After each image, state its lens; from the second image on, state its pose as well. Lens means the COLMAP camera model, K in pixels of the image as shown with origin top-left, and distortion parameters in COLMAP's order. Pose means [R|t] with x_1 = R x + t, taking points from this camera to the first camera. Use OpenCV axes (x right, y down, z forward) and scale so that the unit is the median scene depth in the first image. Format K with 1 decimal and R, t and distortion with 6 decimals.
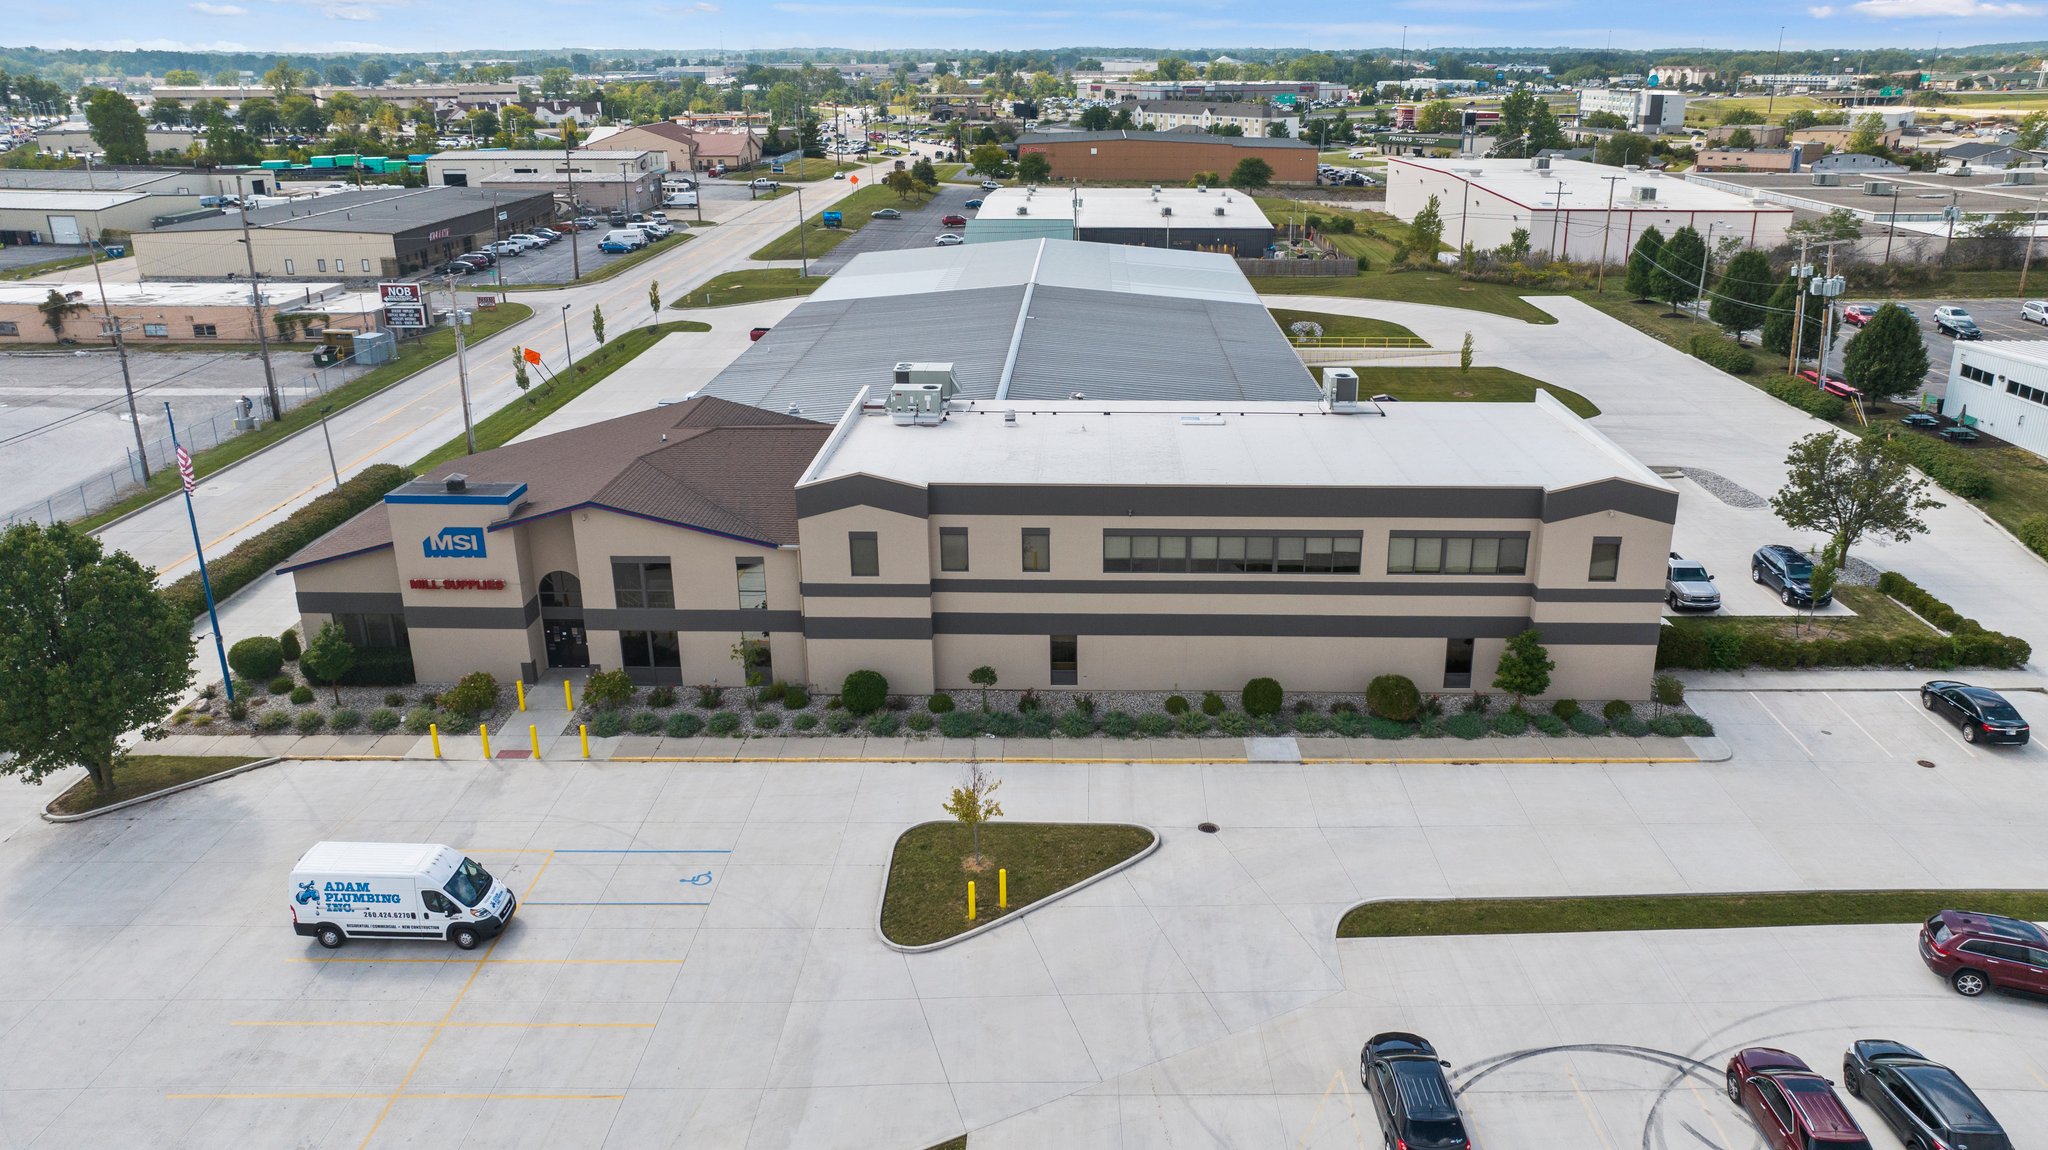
lens RADIAL K [[1390.3, 0, 1041.6], [0, 1390.3, 555.5], [0, 0, 1]] dist [-0.005645, -0.002665]
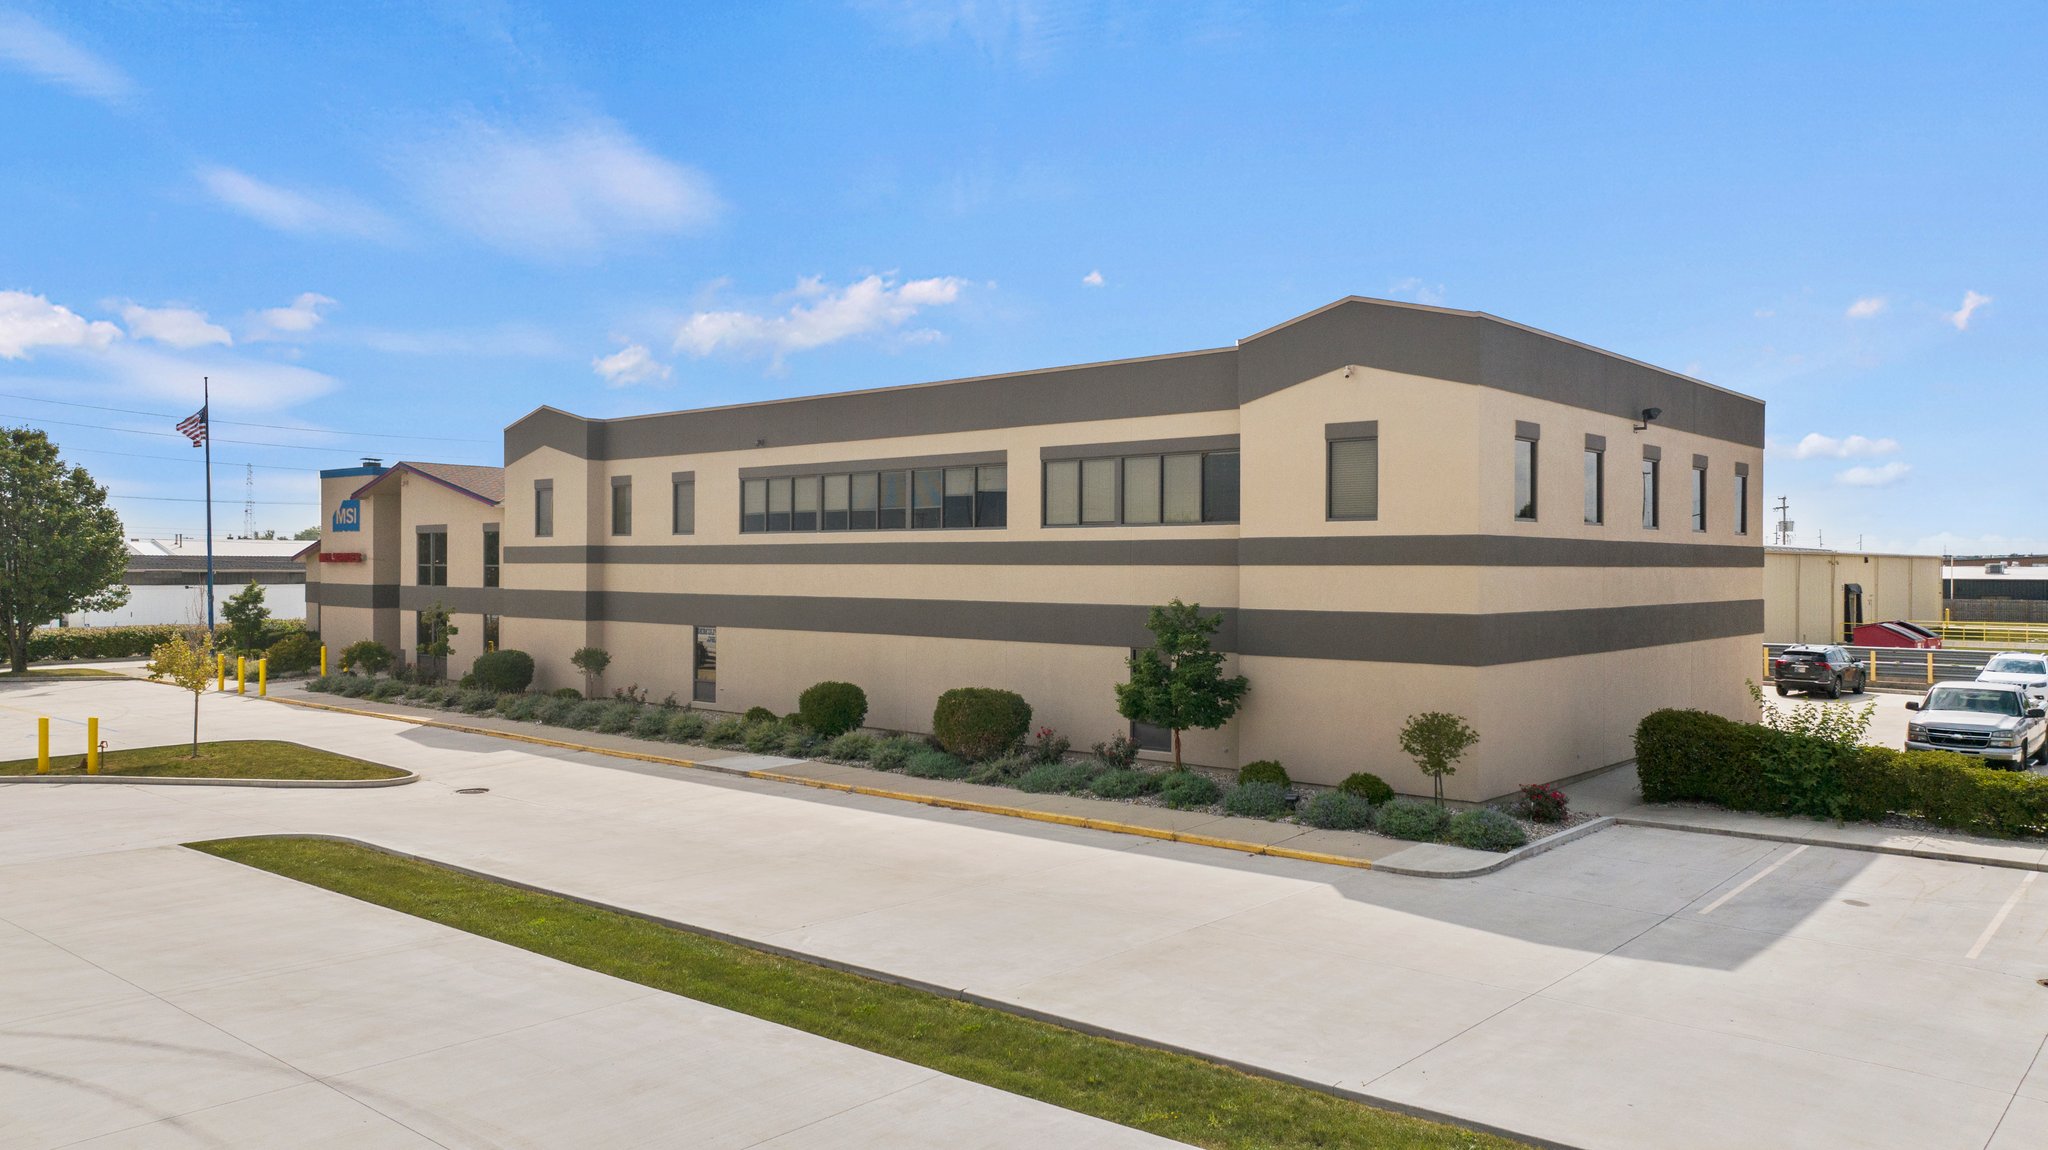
lens RADIAL K [[1390.3, 0, 1057.3], [0, 1390.3, 603.1], [0, 0, 1]] dist [-0.005645, -0.002665]
pose [[0.773876, 0.014935, -0.633161, 0.627077], [-0.209482, 0.949489, -0.233642, 0.179806], [0.597689, 0.313446, 0.737915, 0.583601]]
